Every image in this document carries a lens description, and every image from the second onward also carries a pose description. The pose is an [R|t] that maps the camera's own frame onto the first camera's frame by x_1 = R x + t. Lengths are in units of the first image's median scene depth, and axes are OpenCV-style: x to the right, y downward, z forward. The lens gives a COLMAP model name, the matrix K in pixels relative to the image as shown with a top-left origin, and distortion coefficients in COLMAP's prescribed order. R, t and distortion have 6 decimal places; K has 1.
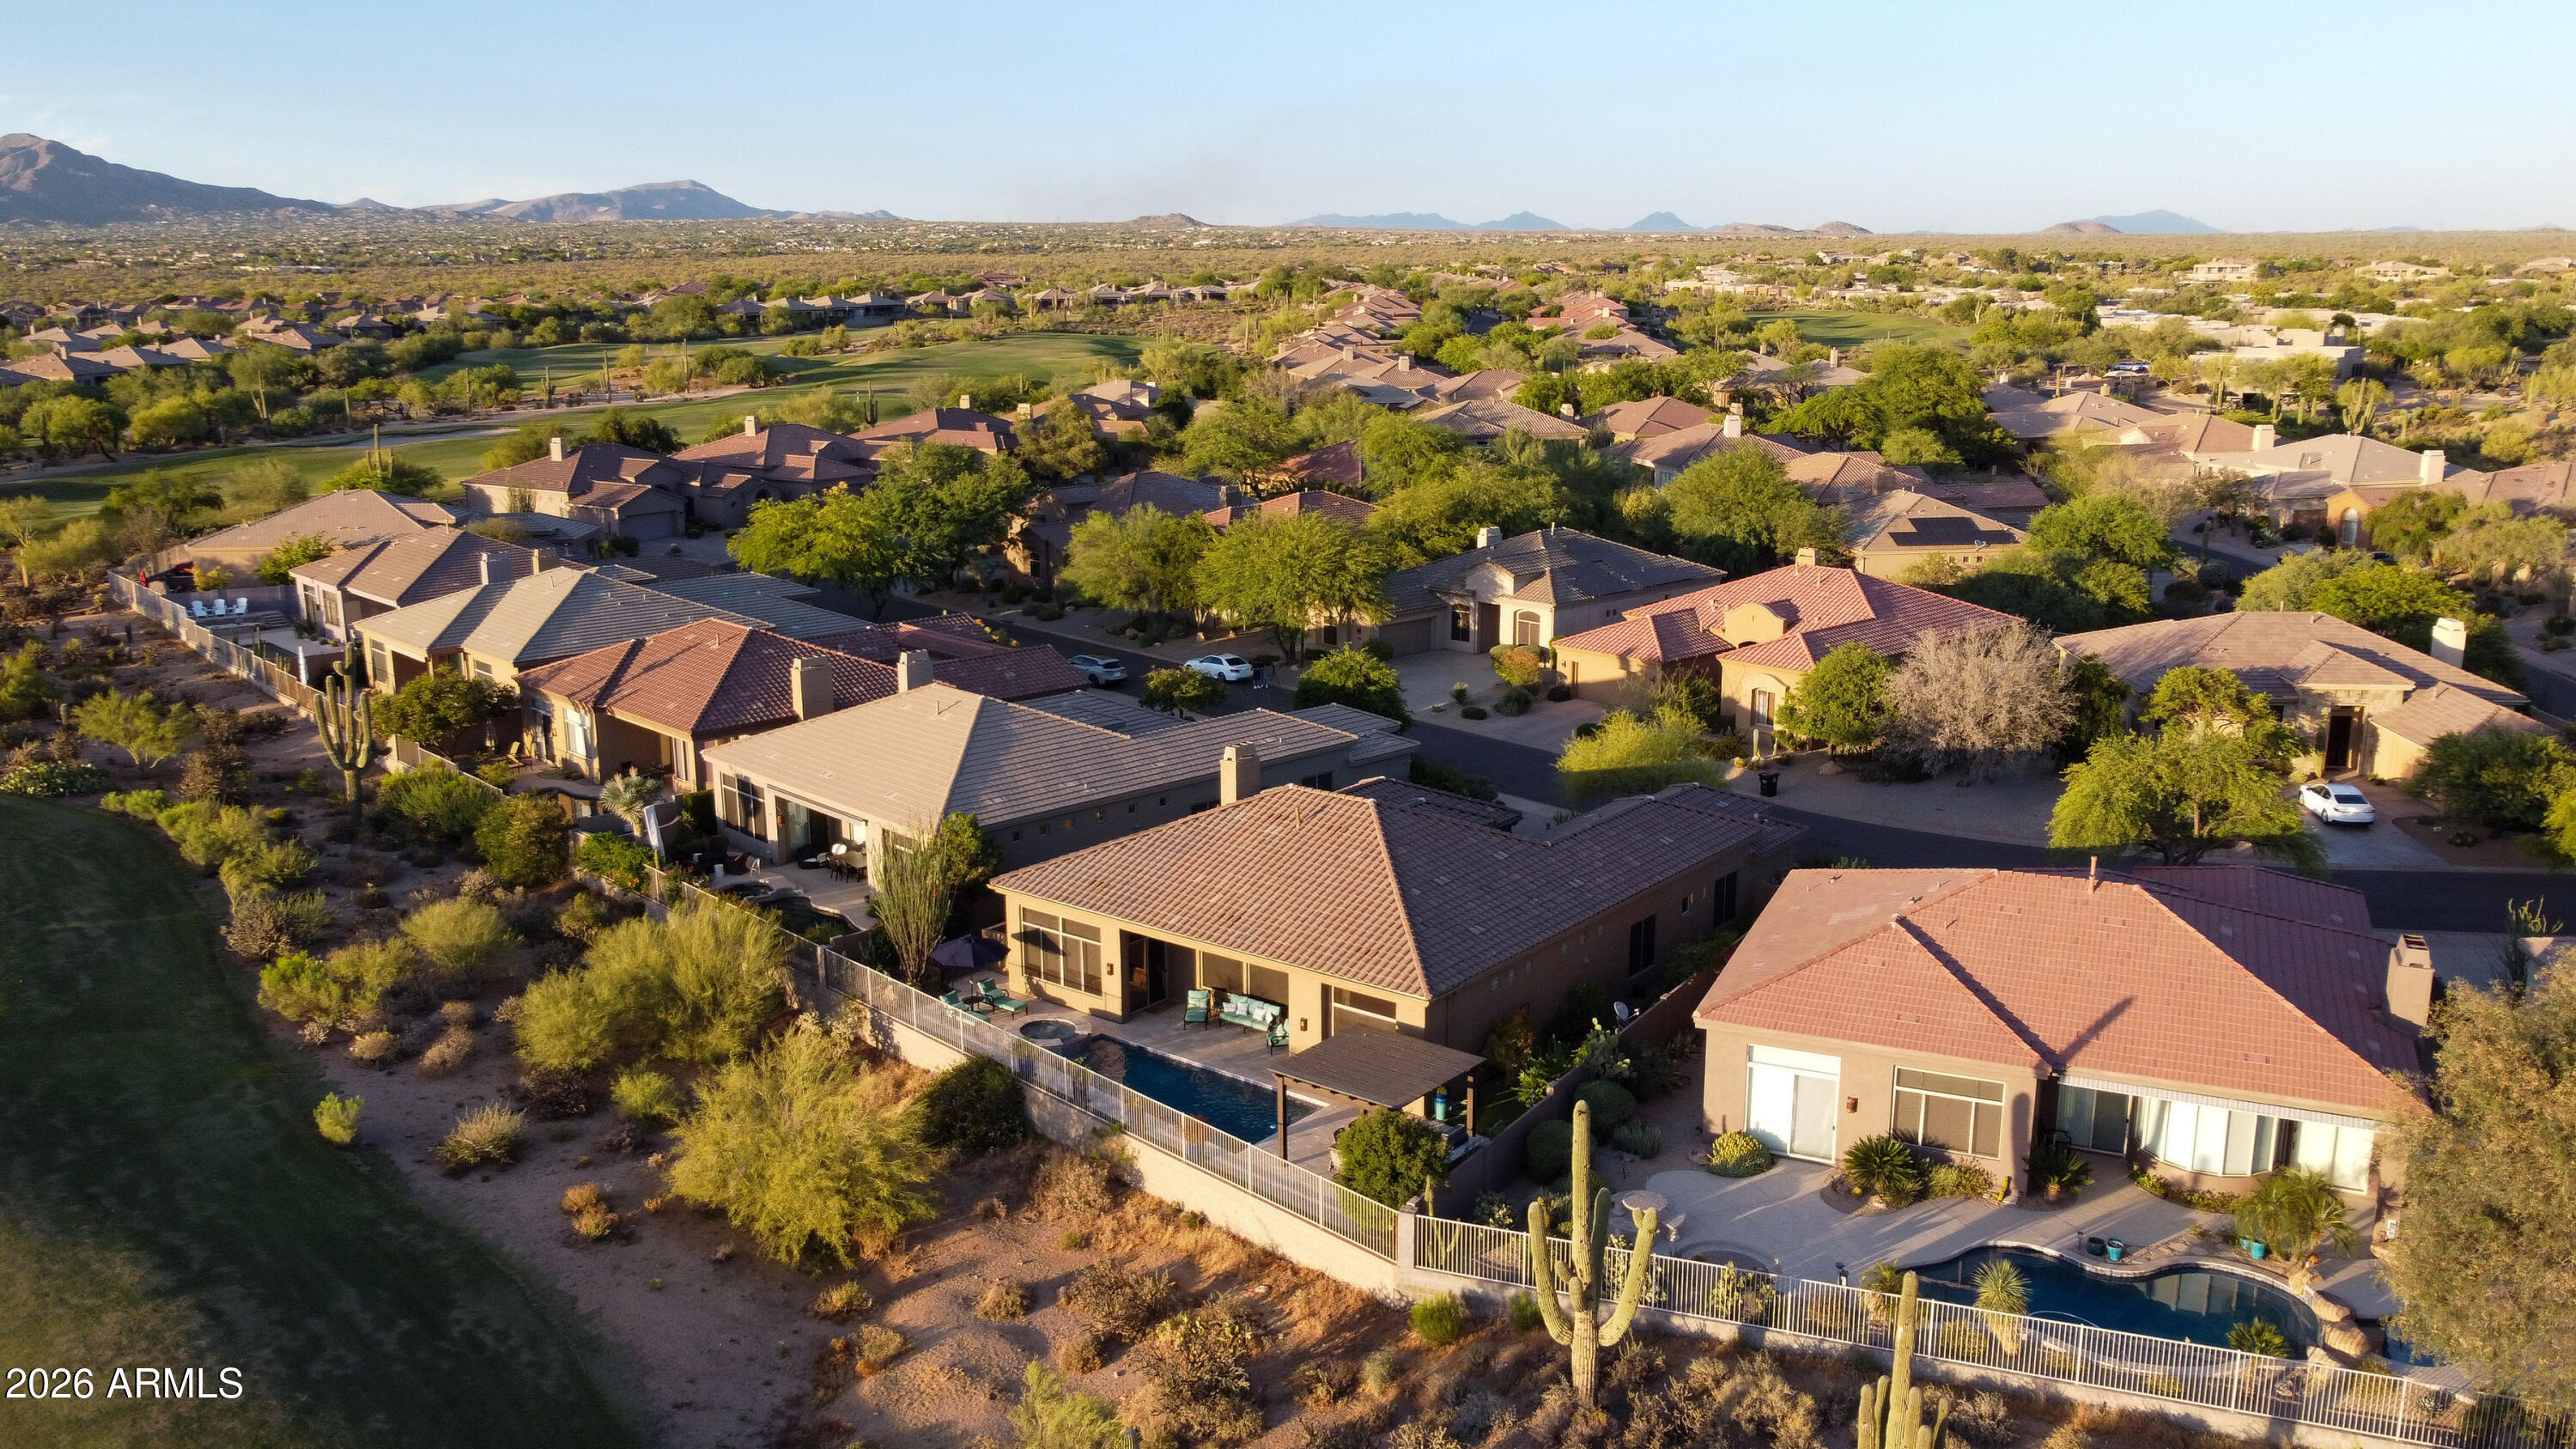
lens RADIAL K [[1963.6, 0, 1288.1], [0, 1963.6, 728.5], [0, 0, 1]] dist [-0.004568, -0.006677]
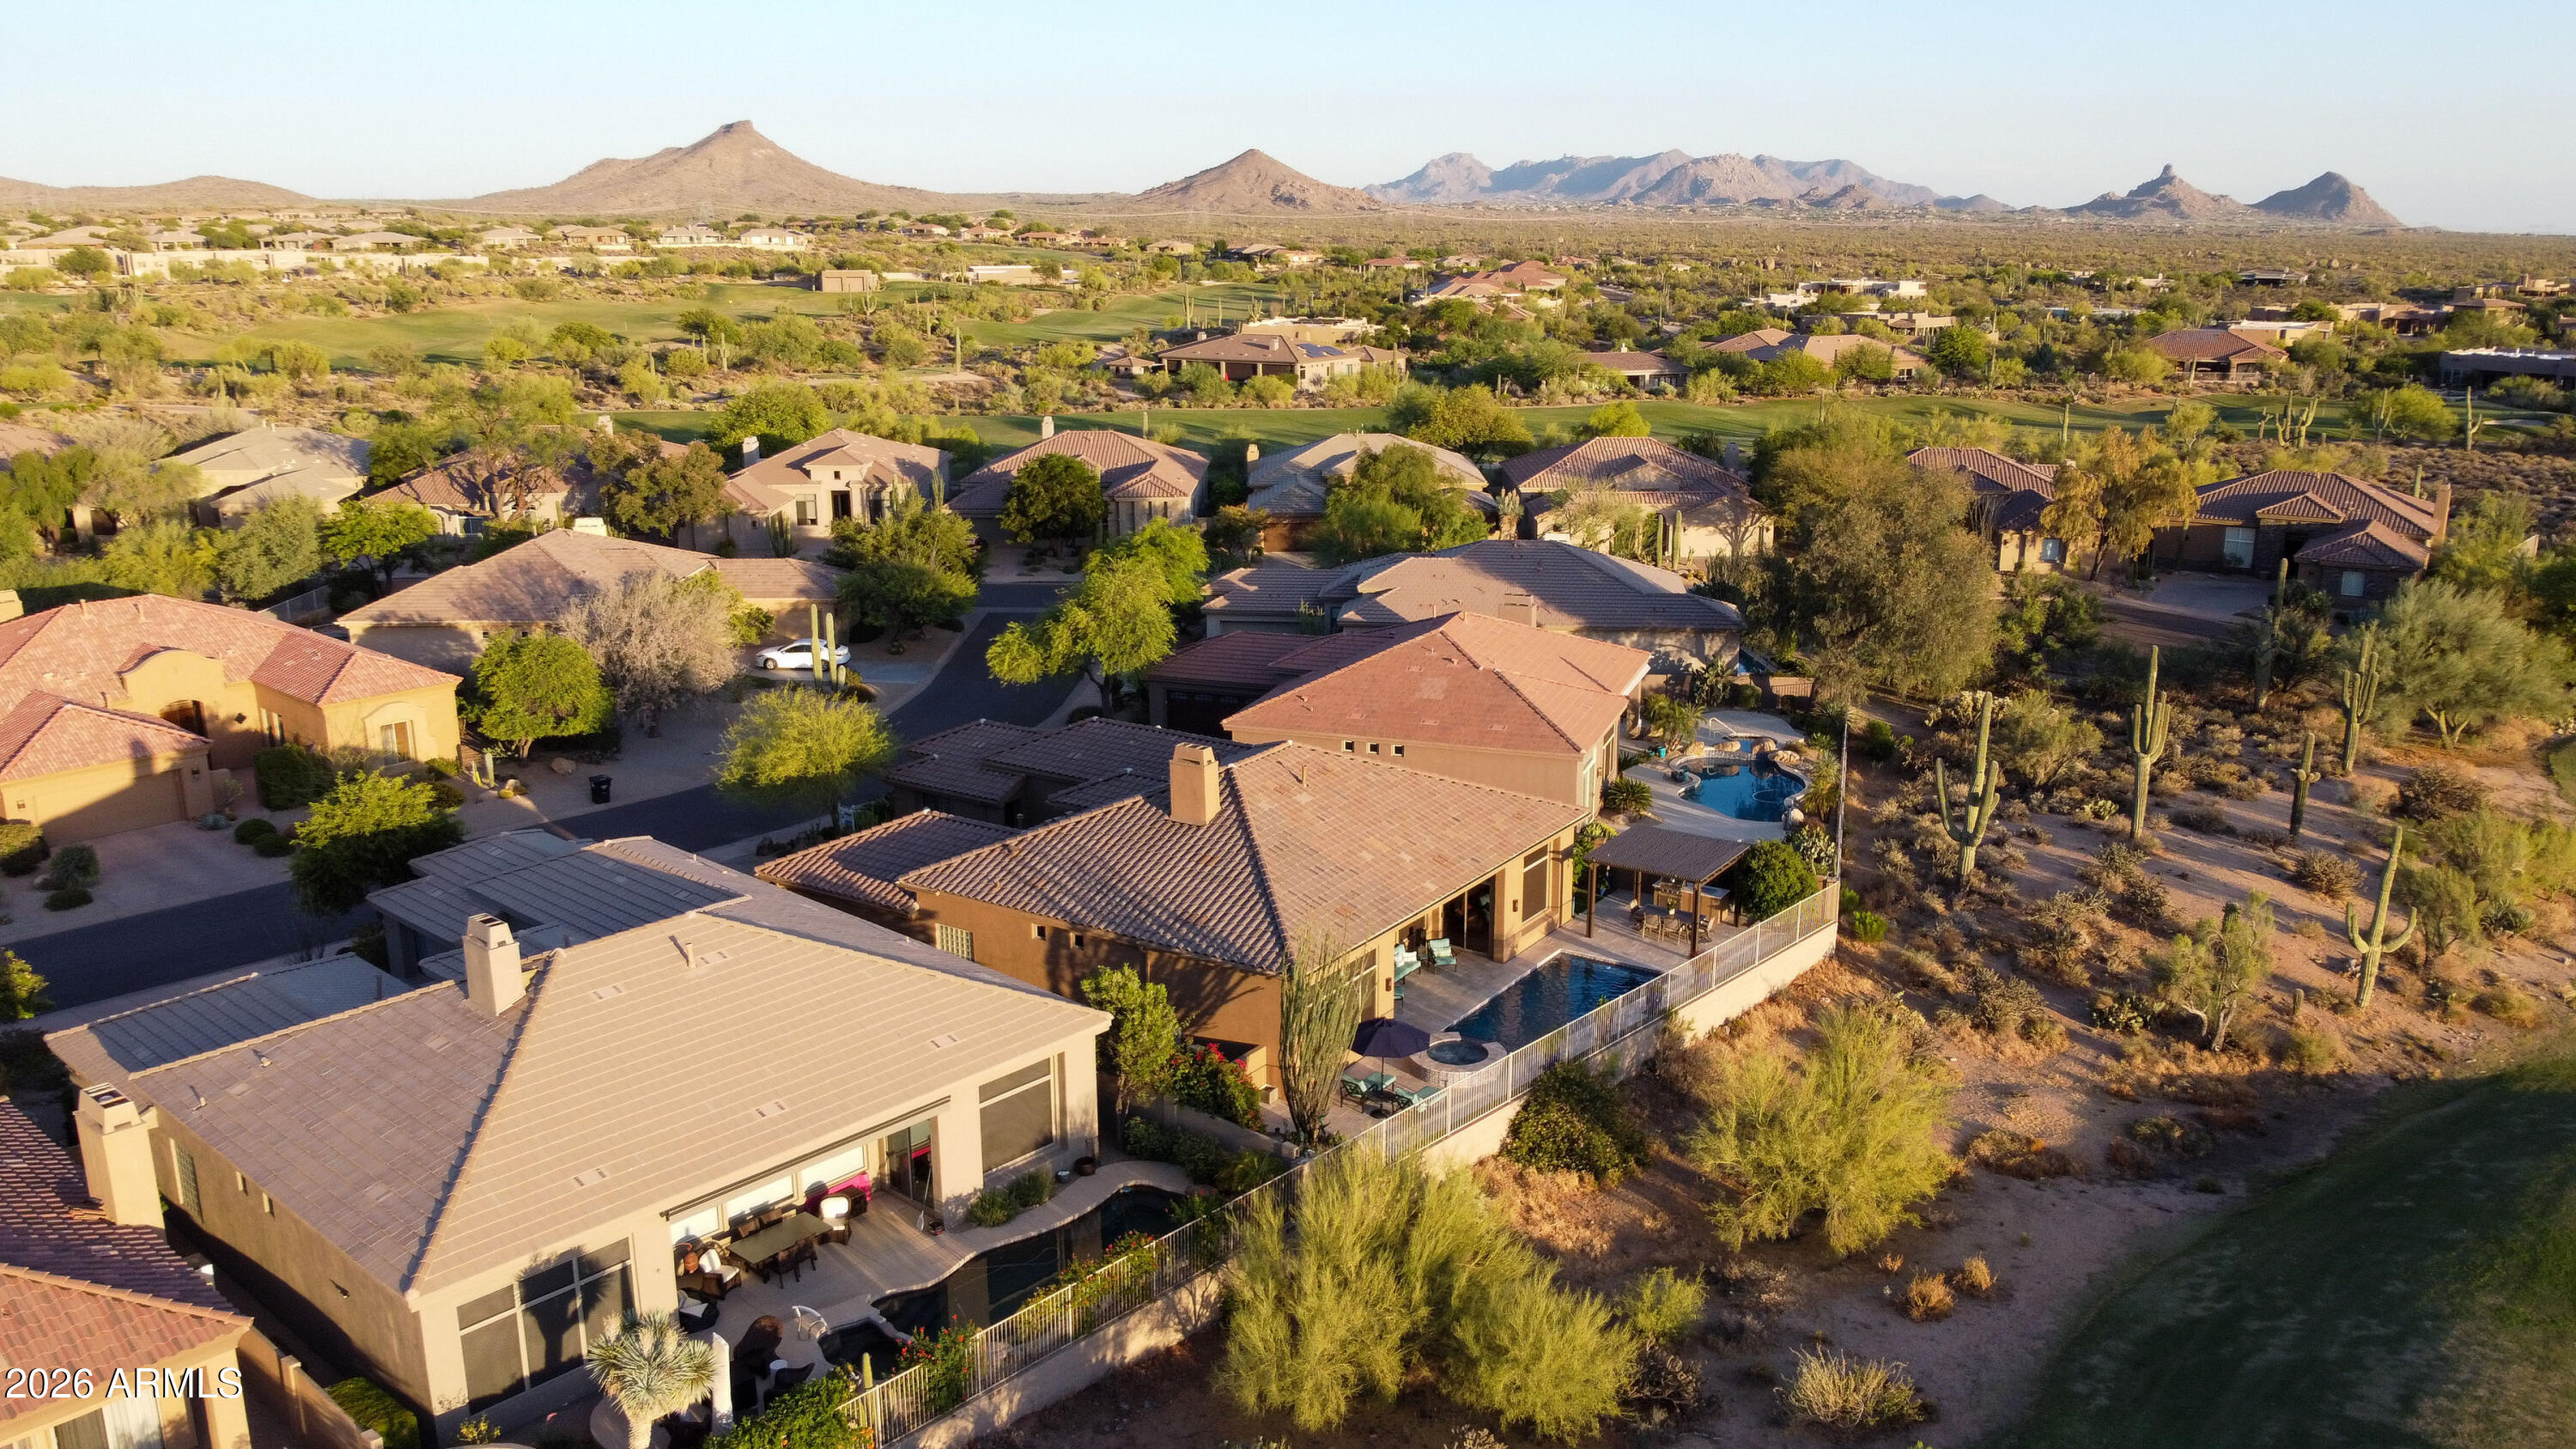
lens RADIAL K [[1963.6, 0, 1282.2], [0, 1963.6, 725.2], [0, 0, 1]] dist [-0.004568, -0.006677]
pose [[-0.078524, -0.245612, 0.966183, -0.625013], [0.228150, 0.939026, 0.257251, -0.155418], [-0.970454, 0.240635, -0.017699, 0.700989]]
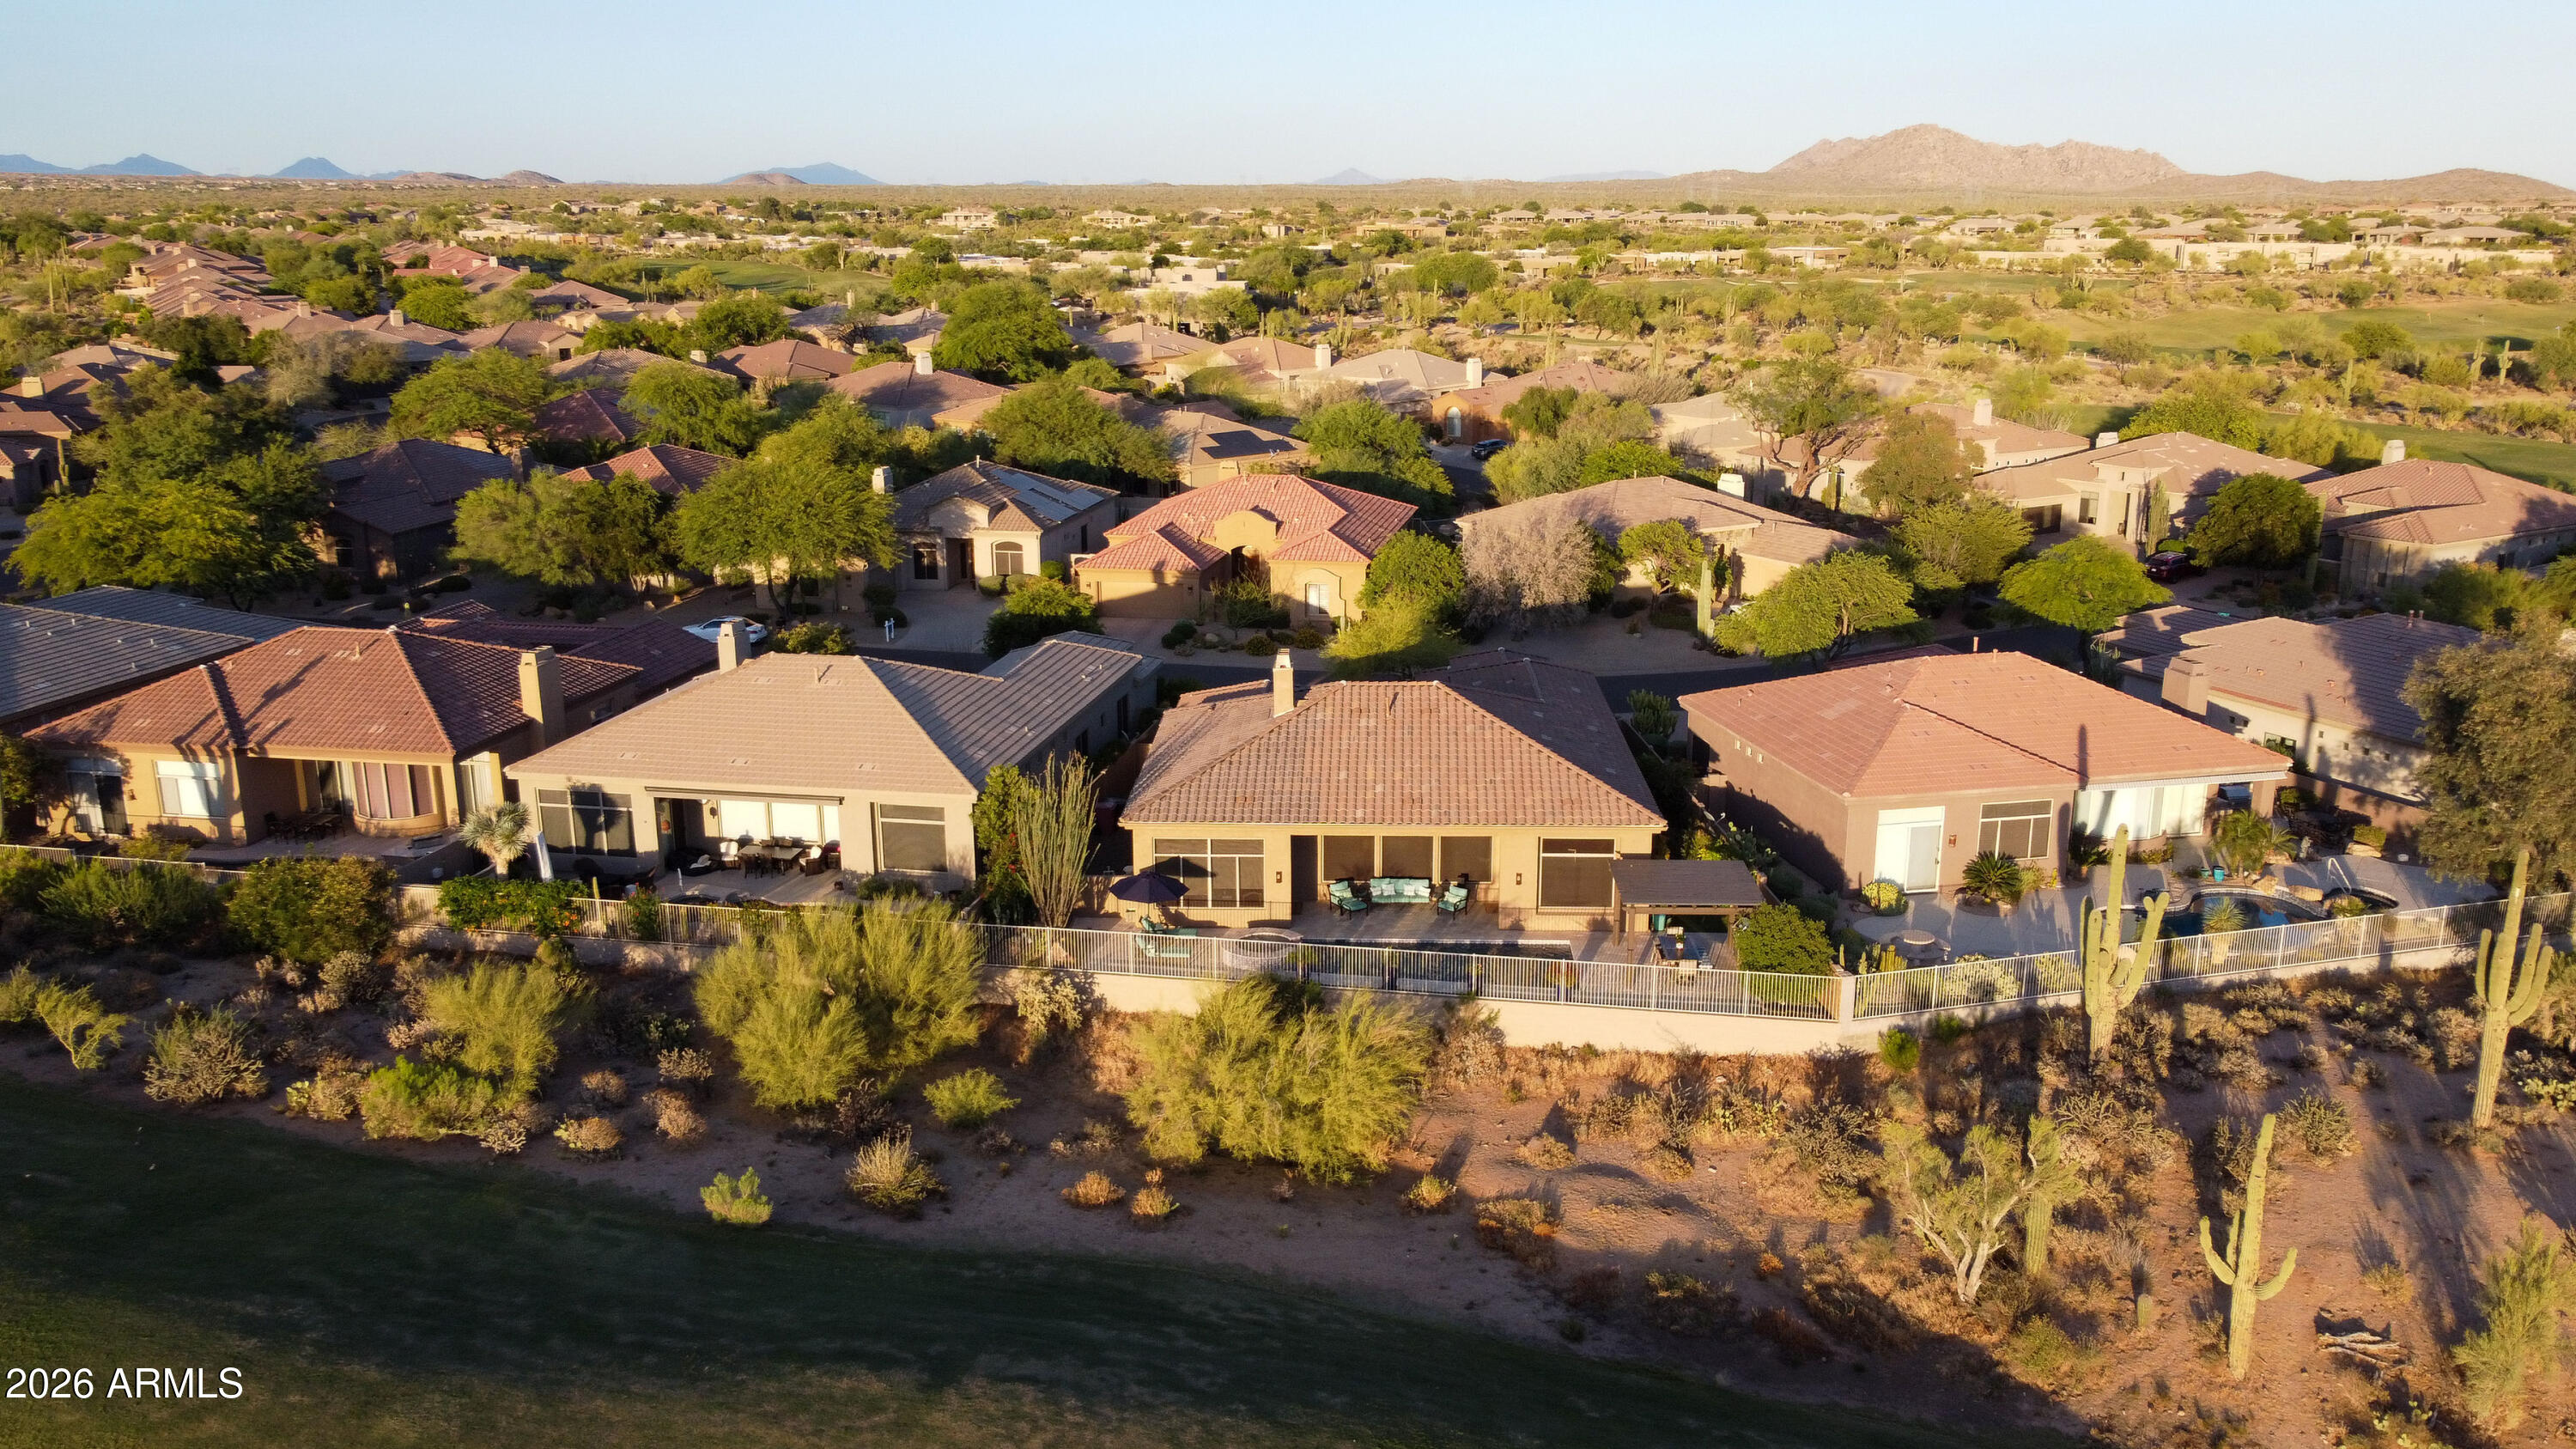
lens RADIAL K [[1963.6, 0, 1286.4], [0, 1963.6, 720.7], [0, 0, 1]] dist [-0.004568, -0.006677]
pose [[0.810130, -0.144389, 0.568192, -0.446324], [0.132970, 0.989192, 0.061784, -0.014250], [-0.570972, 0.025500, 0.820573, 0.104535]]
